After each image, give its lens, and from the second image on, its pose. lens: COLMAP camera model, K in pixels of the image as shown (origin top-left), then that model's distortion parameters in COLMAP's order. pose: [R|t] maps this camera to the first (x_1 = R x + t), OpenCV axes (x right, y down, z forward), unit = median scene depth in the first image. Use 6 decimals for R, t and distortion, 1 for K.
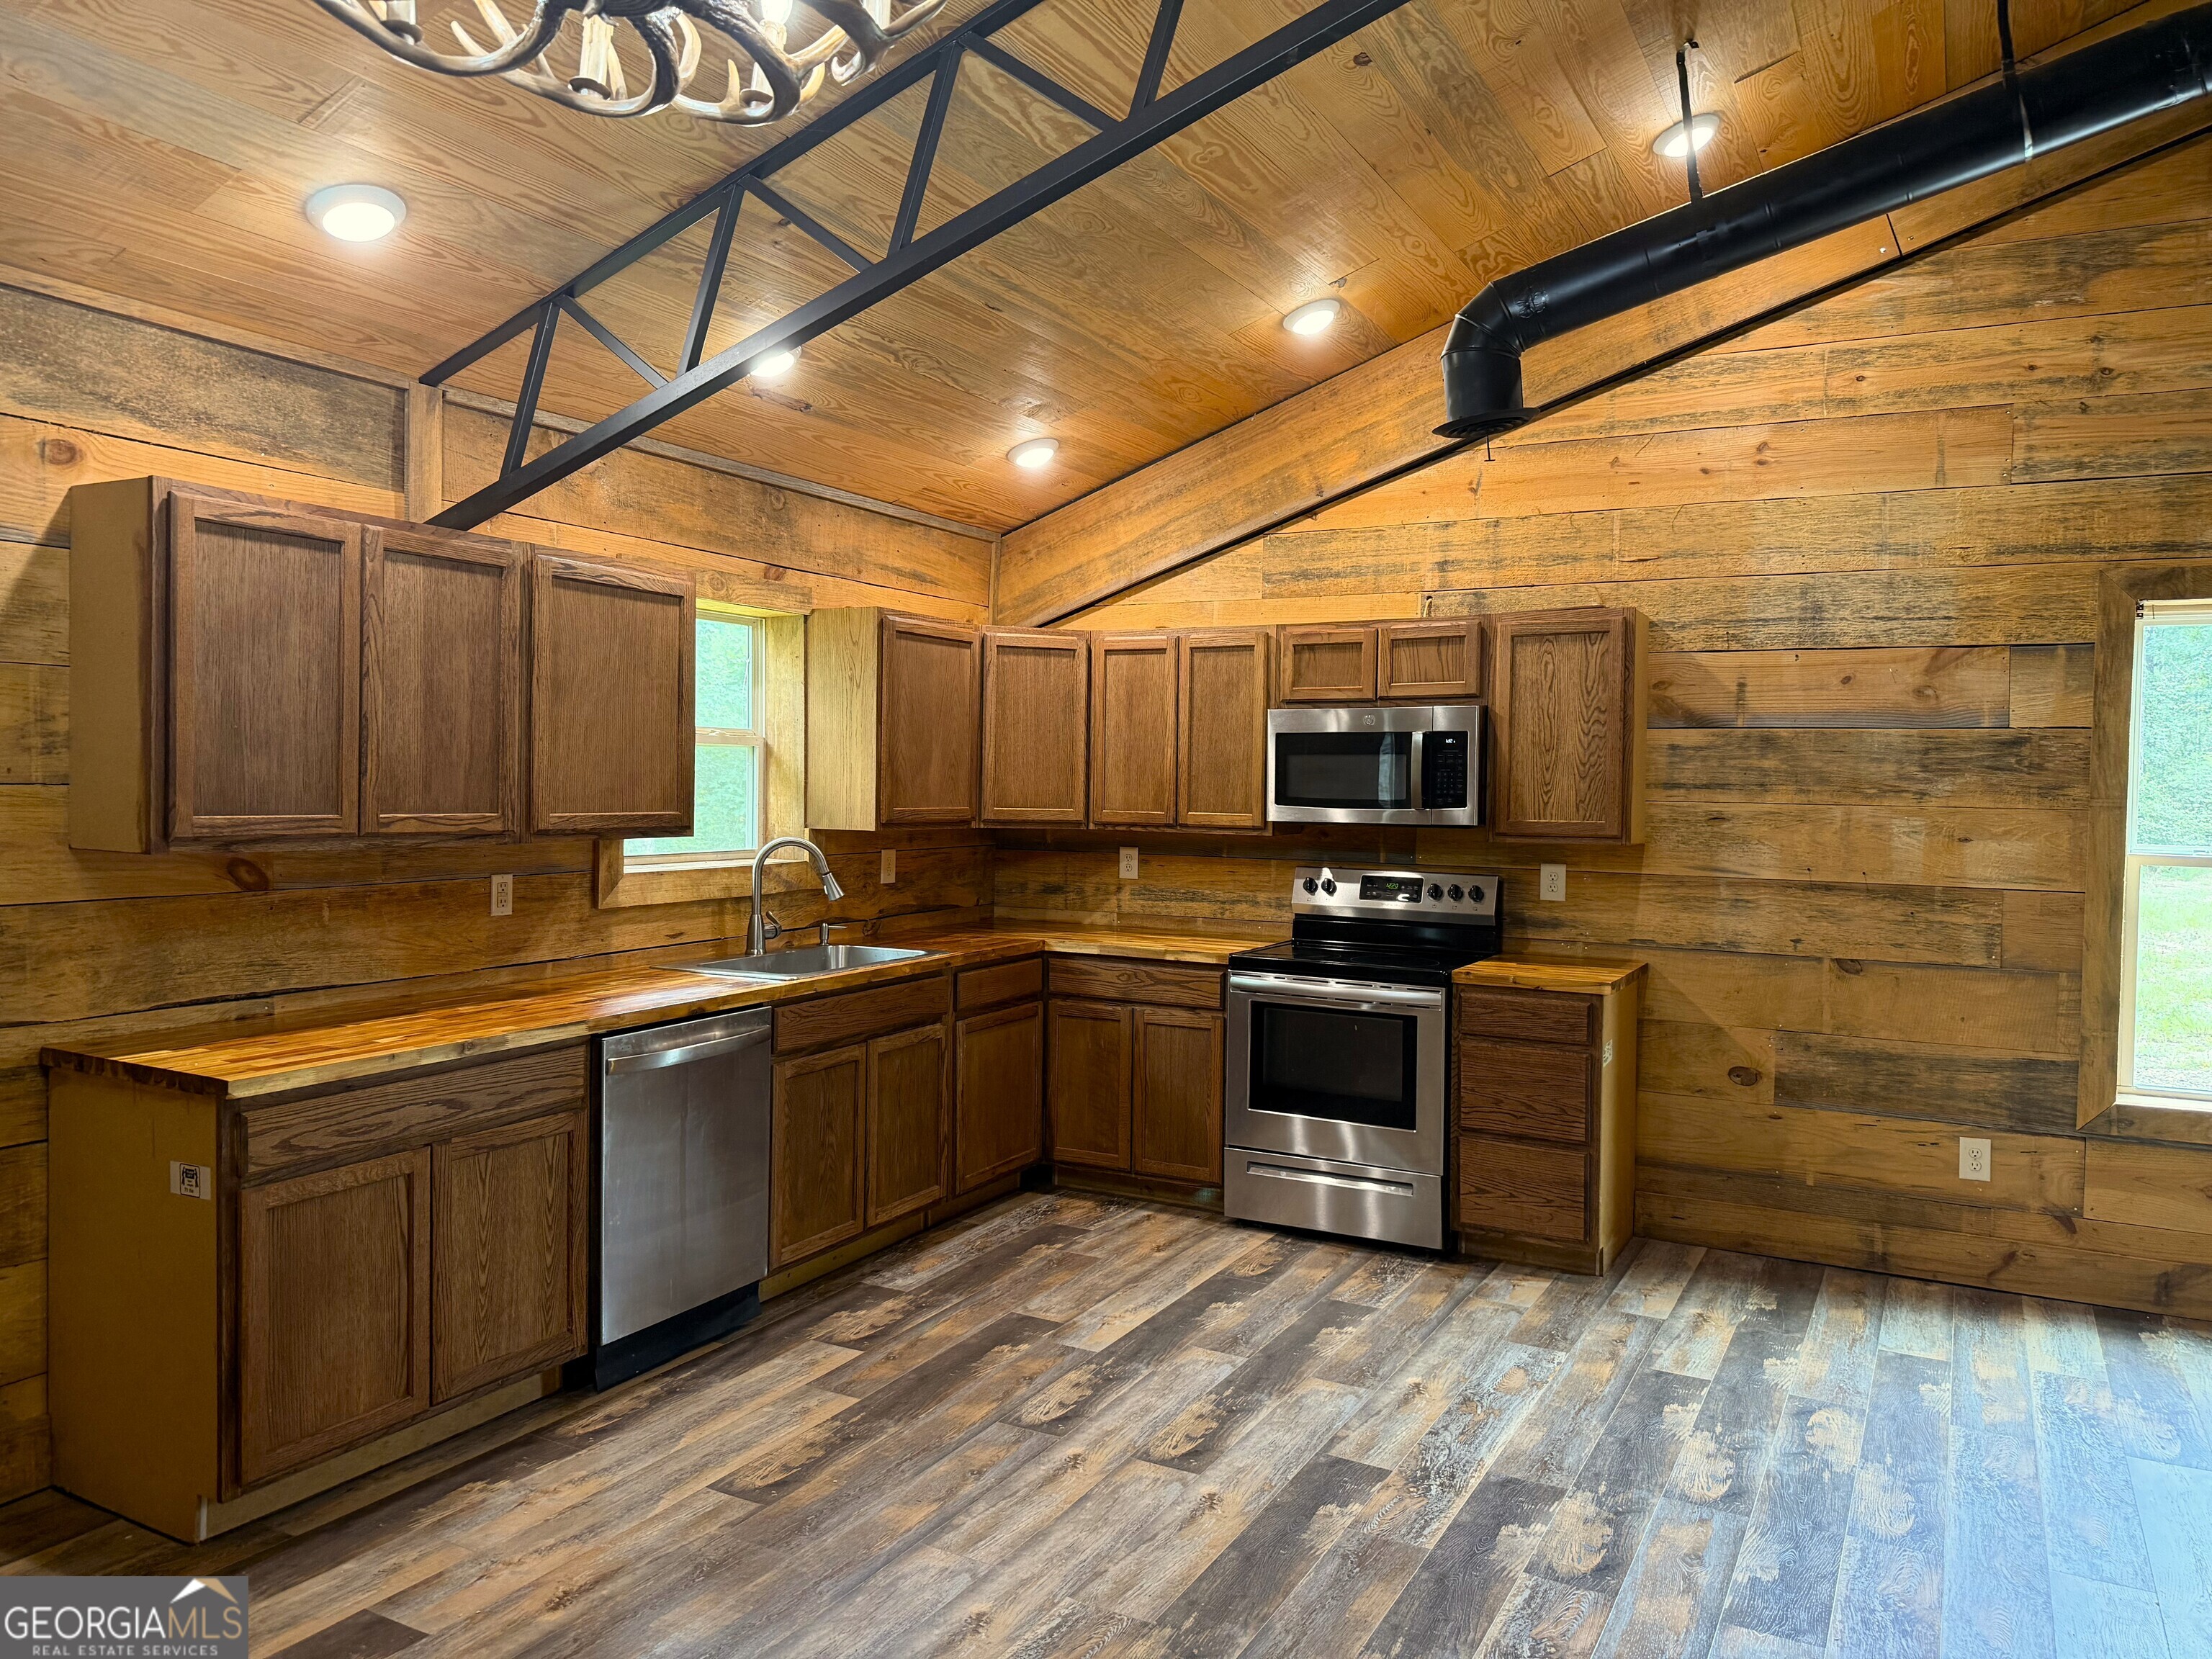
lens RADIAL K [[1559.6, 0, 1106.0], [0, 1559.6, 829.5], [0, 0, 1]] dist [0.000281, -0.000057]
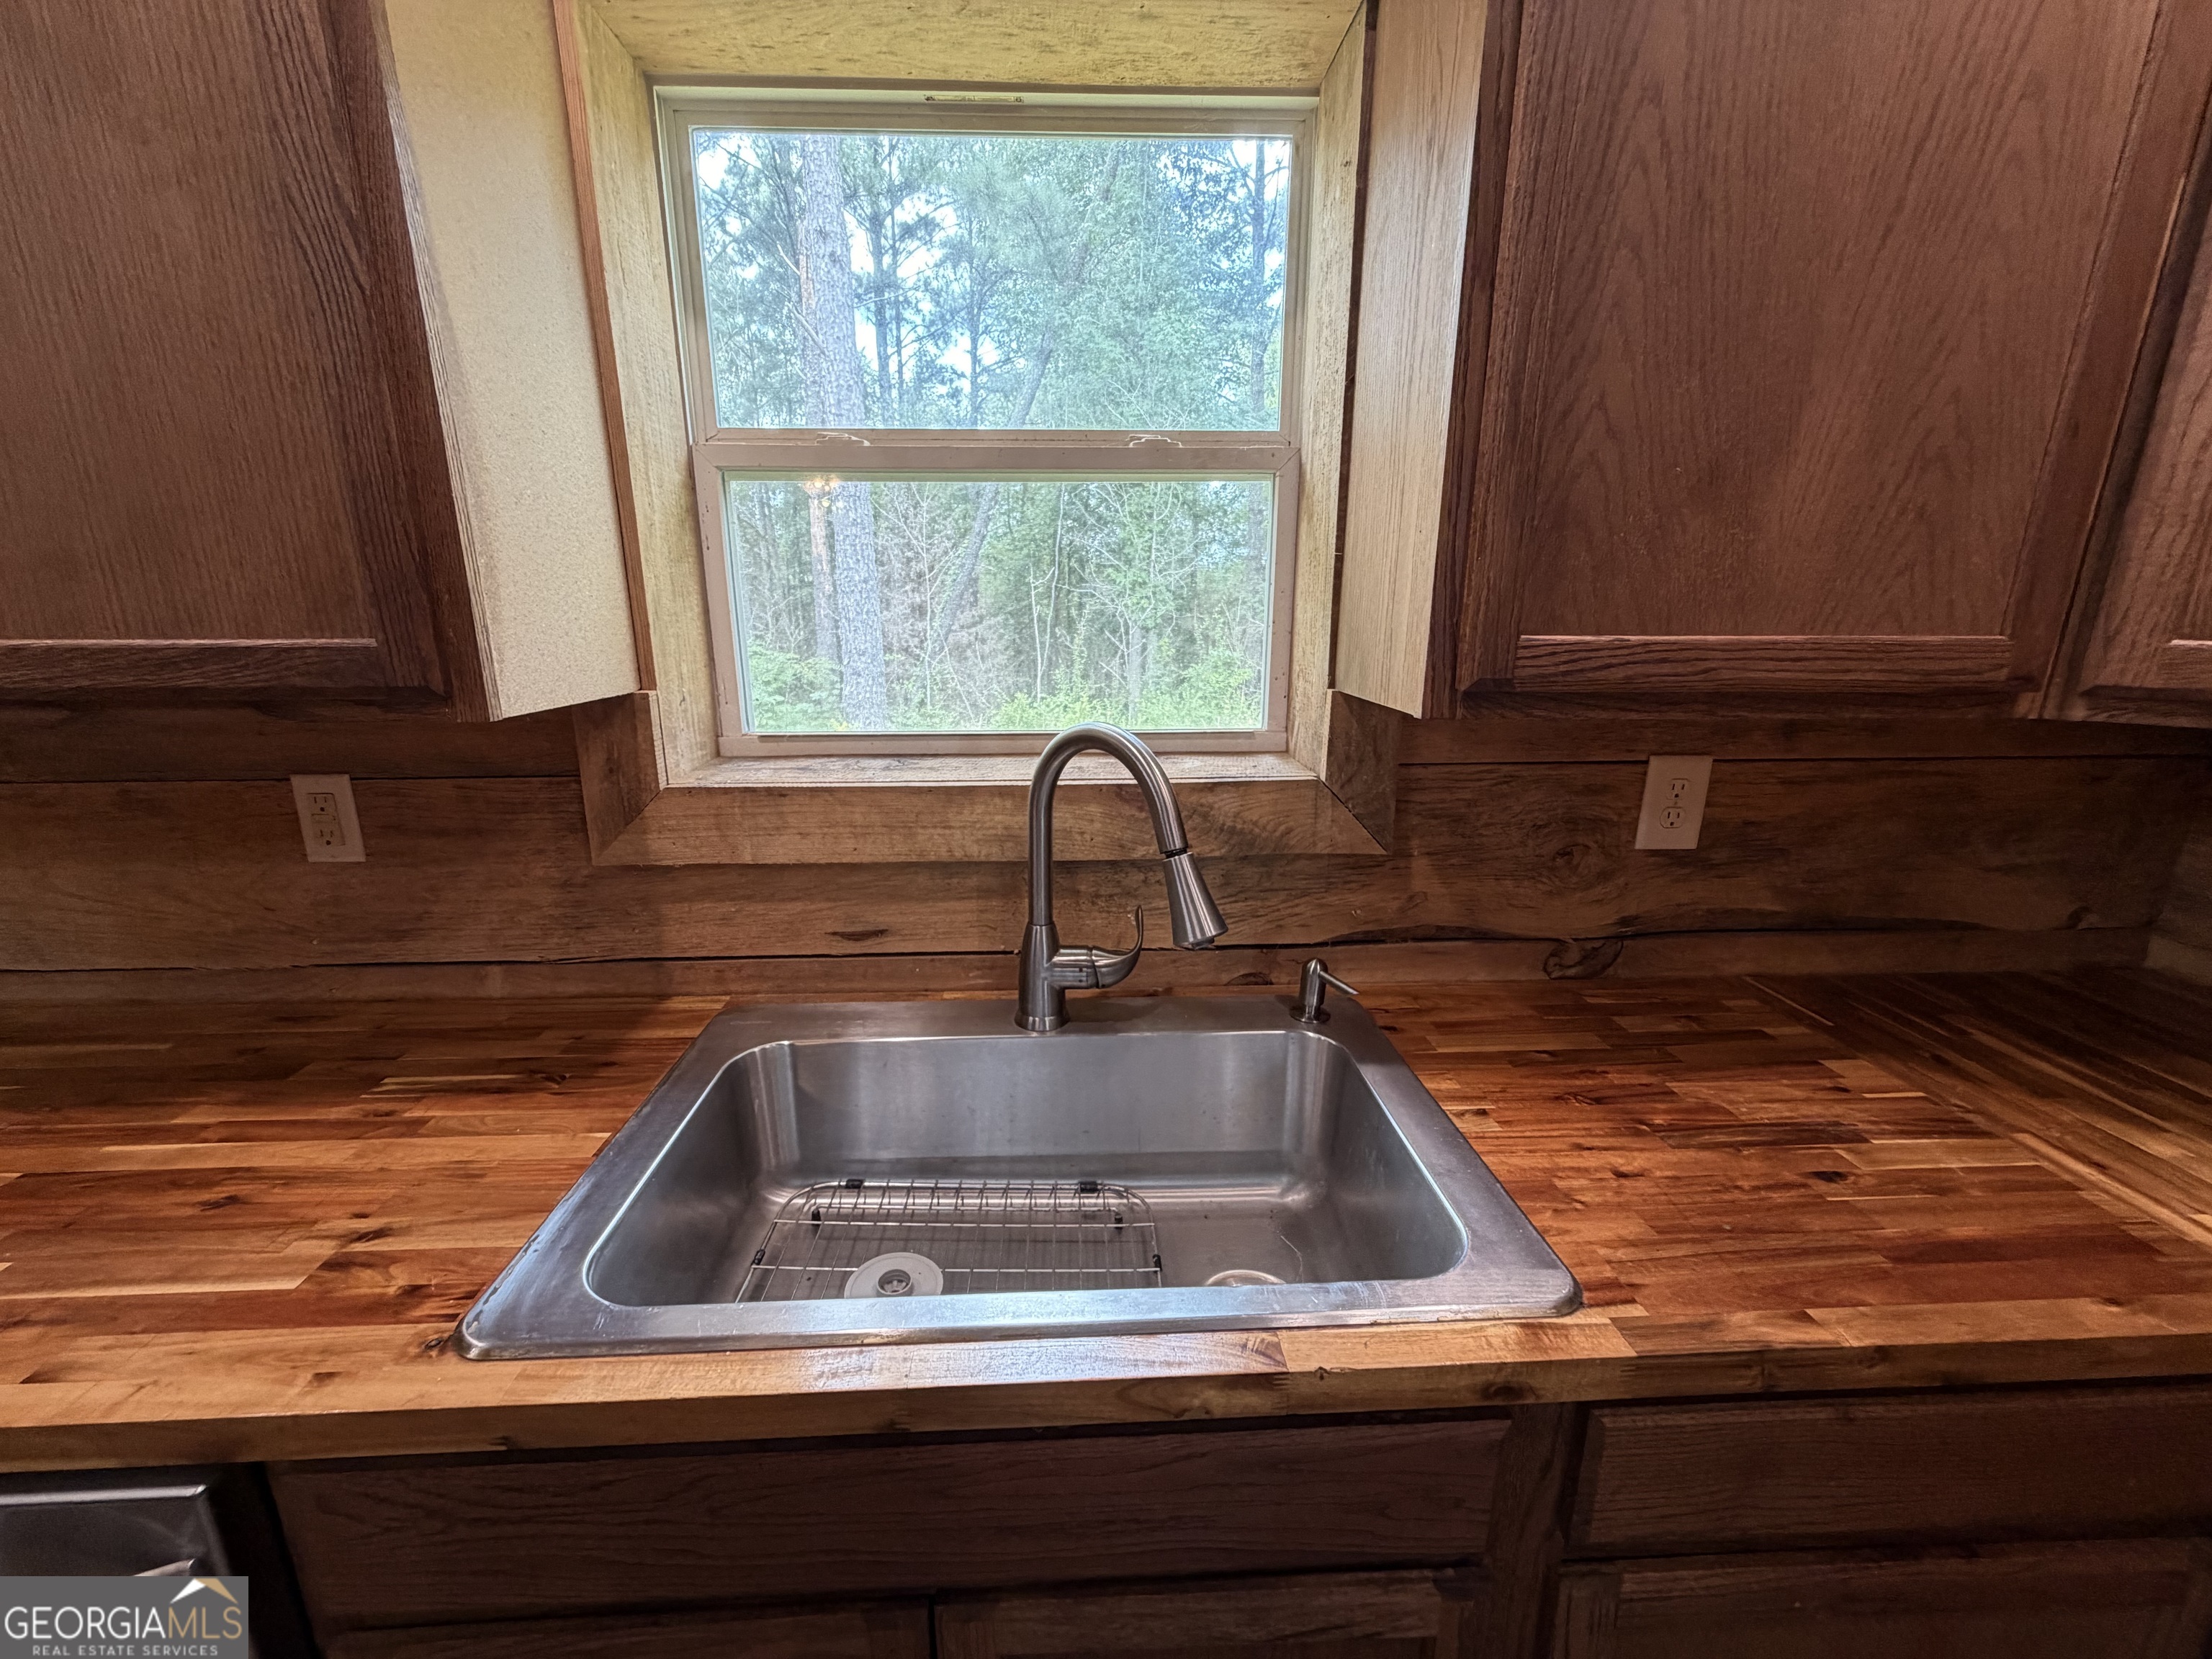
lens RADIAL K [[880.5, 0, 1106.0], [0, 880.5, 829.5], [0, 0, 1]] dist [0.000793, 0.000092]
pose [[0.519793, 0.197213, -0.831217, -0.060008], [-0.018919, 0.975408, 0.219592, -0.018584], [0.854083, -0.098417, 0.510742, 1.210517]]
